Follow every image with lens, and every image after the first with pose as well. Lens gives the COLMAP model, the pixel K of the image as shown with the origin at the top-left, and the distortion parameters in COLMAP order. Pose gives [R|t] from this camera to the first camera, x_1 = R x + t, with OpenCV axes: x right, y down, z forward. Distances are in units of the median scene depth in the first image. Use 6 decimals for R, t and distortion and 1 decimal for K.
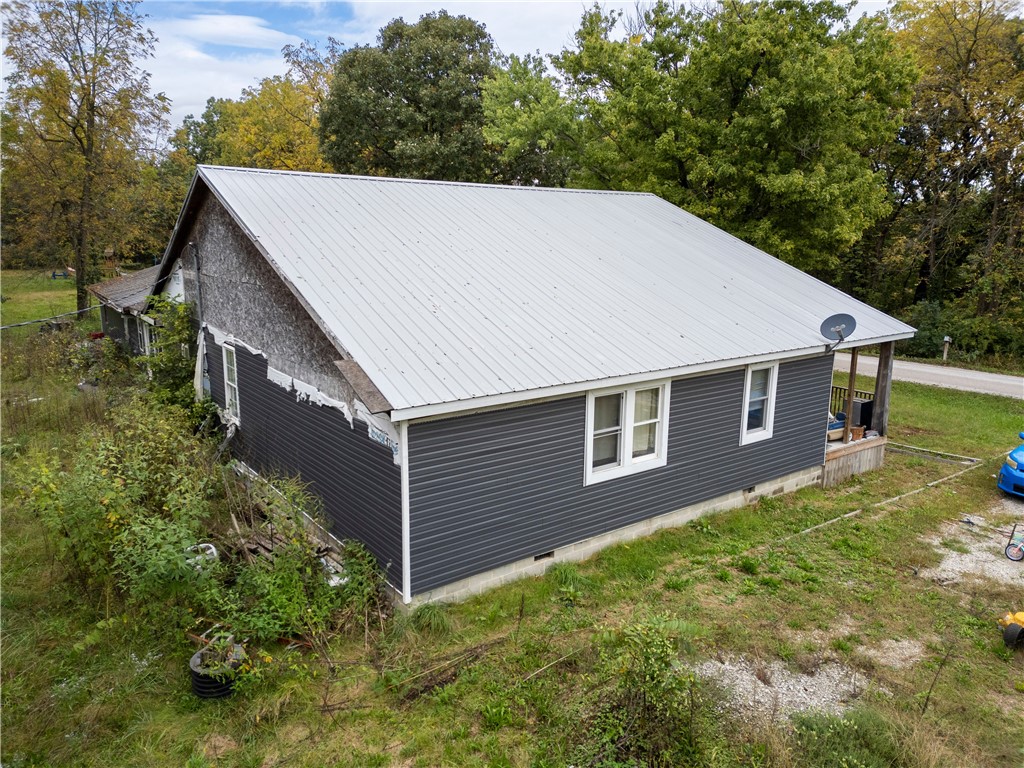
lens RADIAL K [[709.9, 0, 512.0], [0, 709.9, 384.0], [0, 0, 1]] dist [0.102131, -0.115563]
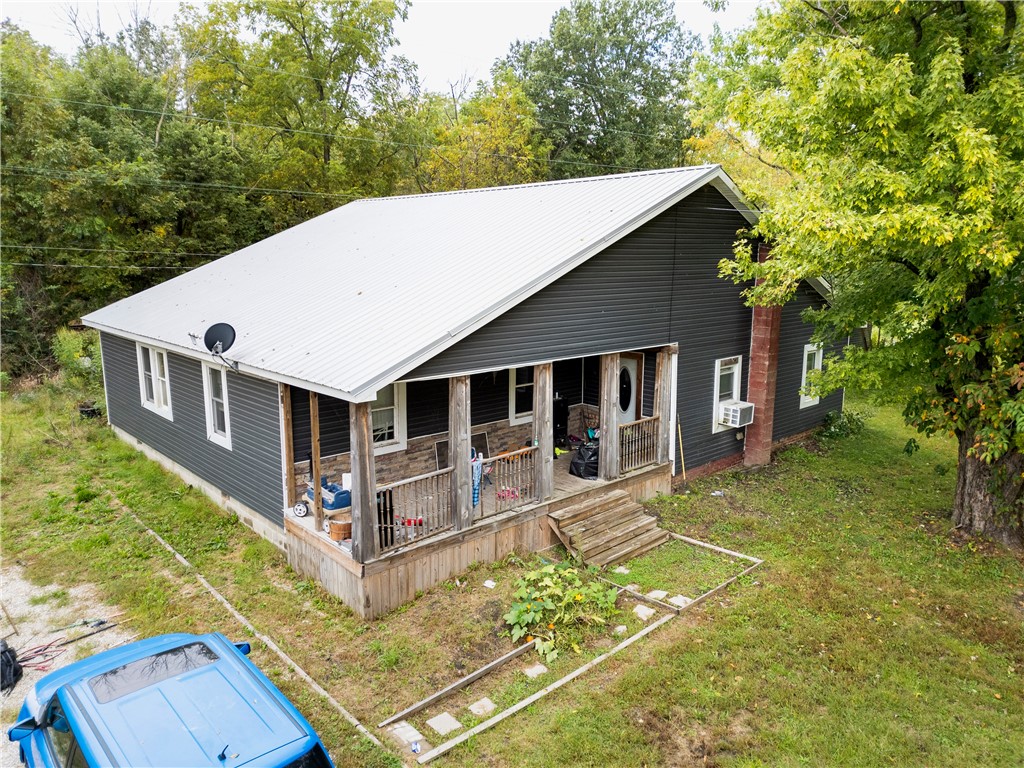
lens RADIAL K [[709.9, 0, 512.0], [0, 709.9, 384.0], [0, 0, 1]] dist [0.102131, -0.115563]
pose [[0.096427, 0.165350, -0.981510, 1.470753], [-0.210878, 0.967113, 0.142207, -0.247351], [0.972745, 0.193267, 0.128125, 1.395670]]
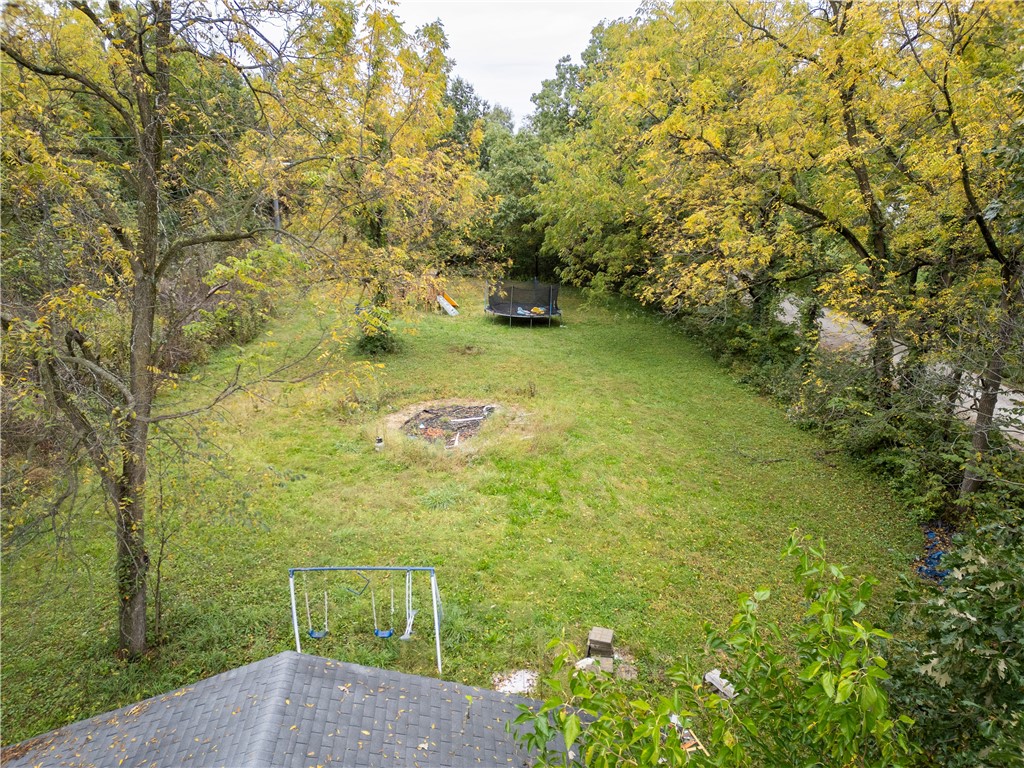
lens RADIAL K [[709.9, 0, 512.0], [0, 709.9, 384.0], [0, 0, 1]] dist [0.102131, -0.115563]
pose [[0.870458, 0.127380, -0.475476, -0.817224], [-0.089933, 0.990833, 0.100802, -0.823363], [0.483957, -0.044983, 0.873935, 2.334205]]
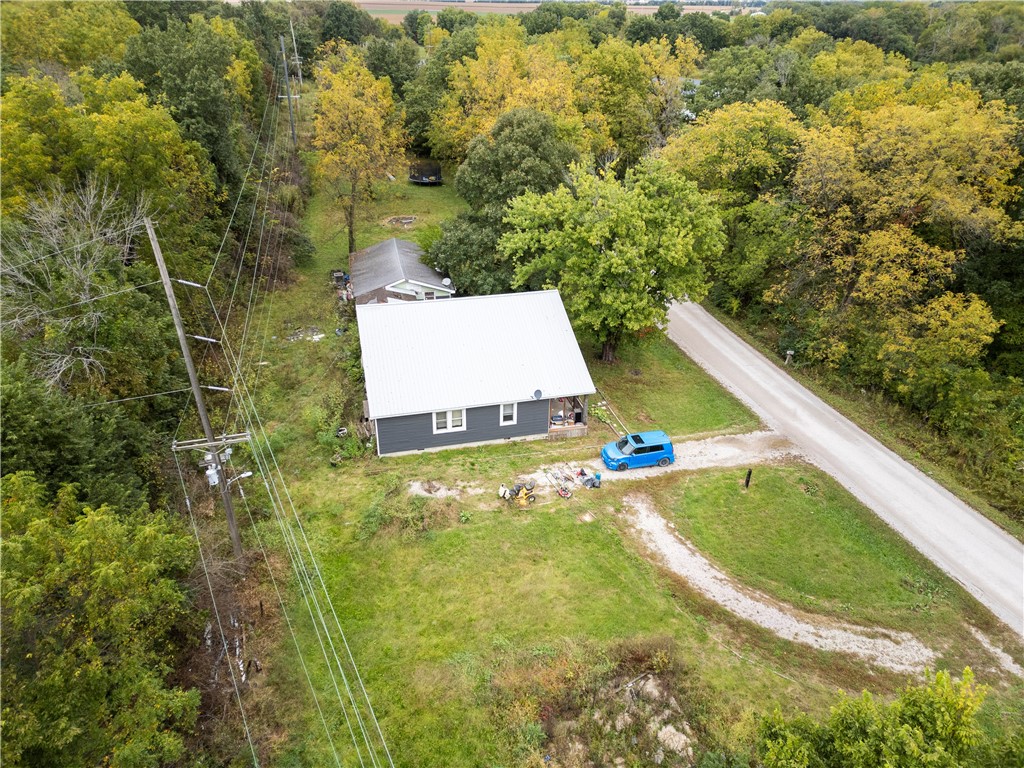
lens RADIAL K [[709.9, 0, 512.0], [0, 709.9, 384.0], [0, 0, 1]] dist [0.102131, -0.115563]
pose [[0.922774, 0.183593, -0.338794, 1.520753], [-0.079425, 0.950945, 0.298990, -1.119847], [0.377067, -0.248991, 0.892090, -1.864265]]
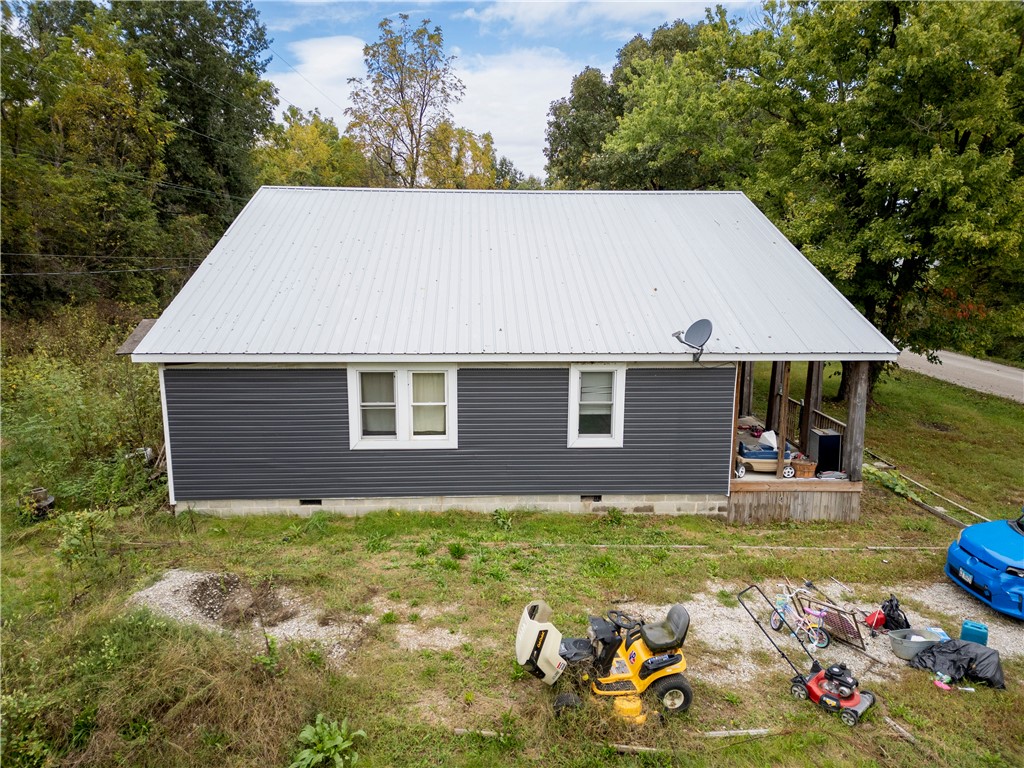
lens RADIAL K [[709.9, 0, 512.0], [0, 709.9, 384.0], [0, 0, 1]] dist [0.102131, -0.115563]
pose [[0.832575, 0.100234, -0.544768, 0.849530], [-0.112172, 0.993624, 0.011387, -0.002270], [0.542436, 0.051627, 0.838510, 0.161502]]
